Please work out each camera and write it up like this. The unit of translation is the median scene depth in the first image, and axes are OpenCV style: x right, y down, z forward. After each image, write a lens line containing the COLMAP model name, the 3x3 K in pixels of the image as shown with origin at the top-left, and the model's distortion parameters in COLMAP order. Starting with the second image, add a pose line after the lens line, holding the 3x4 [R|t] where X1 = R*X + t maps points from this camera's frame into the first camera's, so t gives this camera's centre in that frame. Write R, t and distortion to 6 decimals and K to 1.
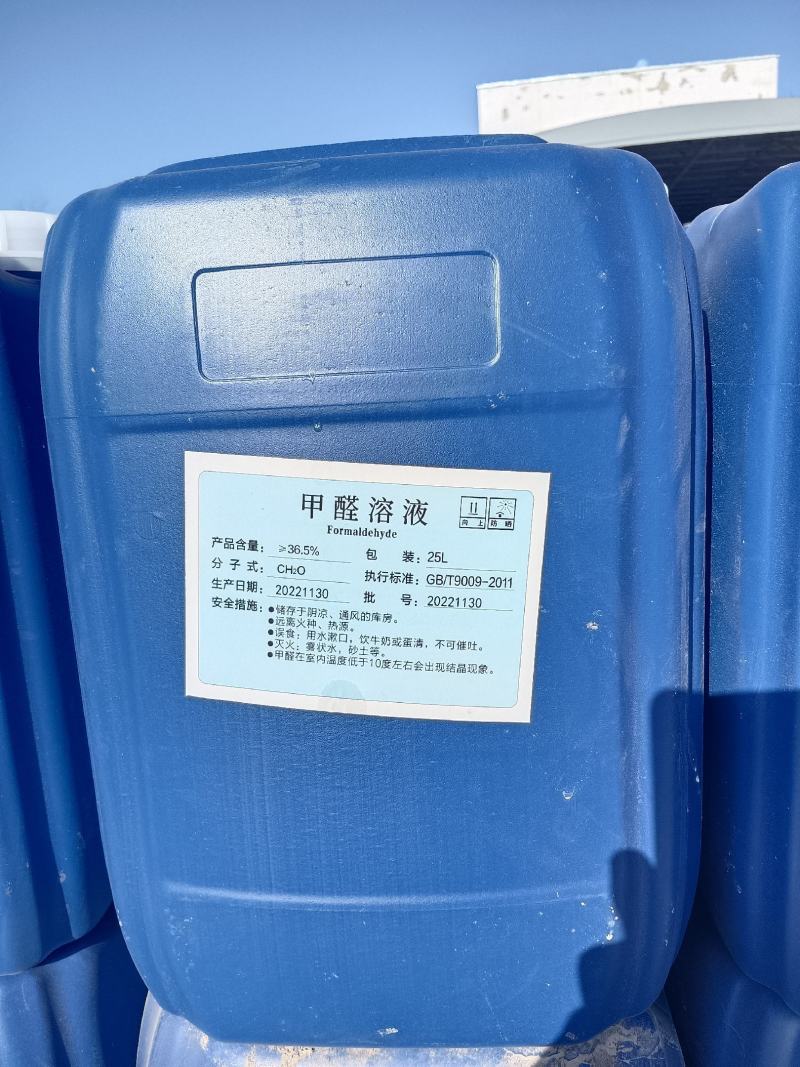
lens RADIAL K [[811.3, 0, 404.6], [0, 811.3, 559.2], [0, 0, 1]] dist [0.084280, -0.161448]
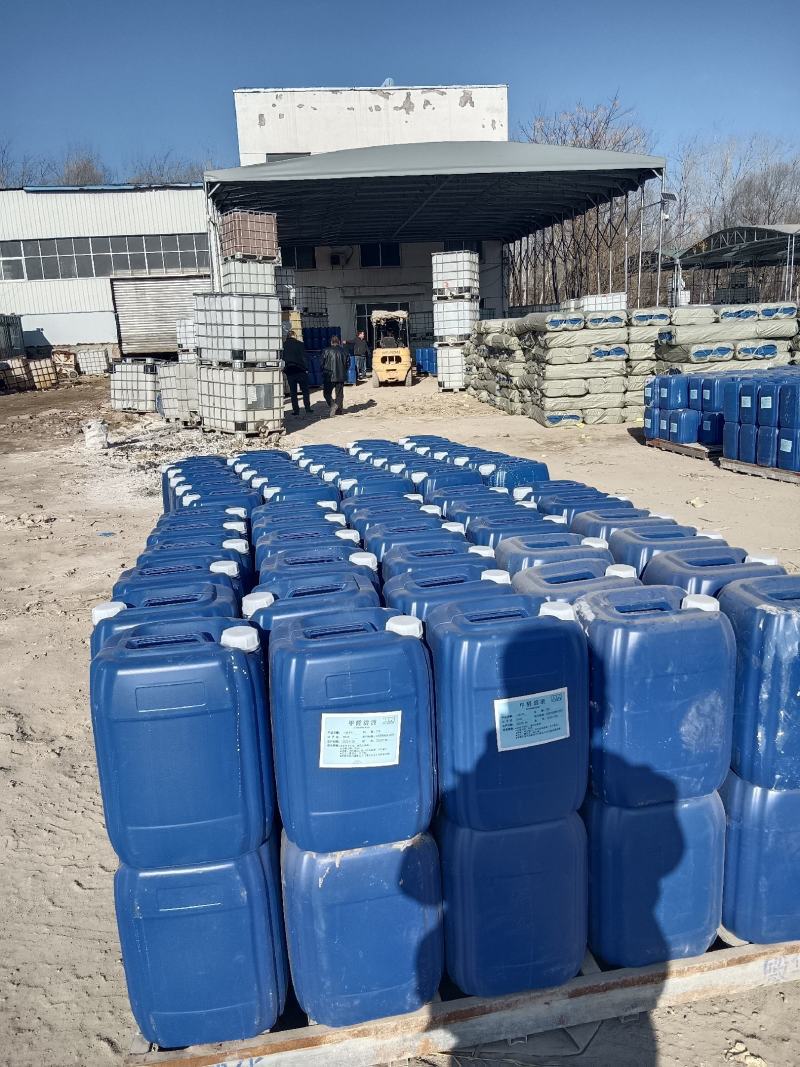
lens RADIAL K [[799.1, 0, 417.2], [0, 799.1, 567.9], [0, 0, 1]] dist [0.090720, -0.144551]
pose [[0.955773, -0.050960, 0.289656, -0.033668], [0.041037, 0.998347, 0.040234, -0.036381], [-0.291228, -0.026568, 0.956285, -0.111784]]
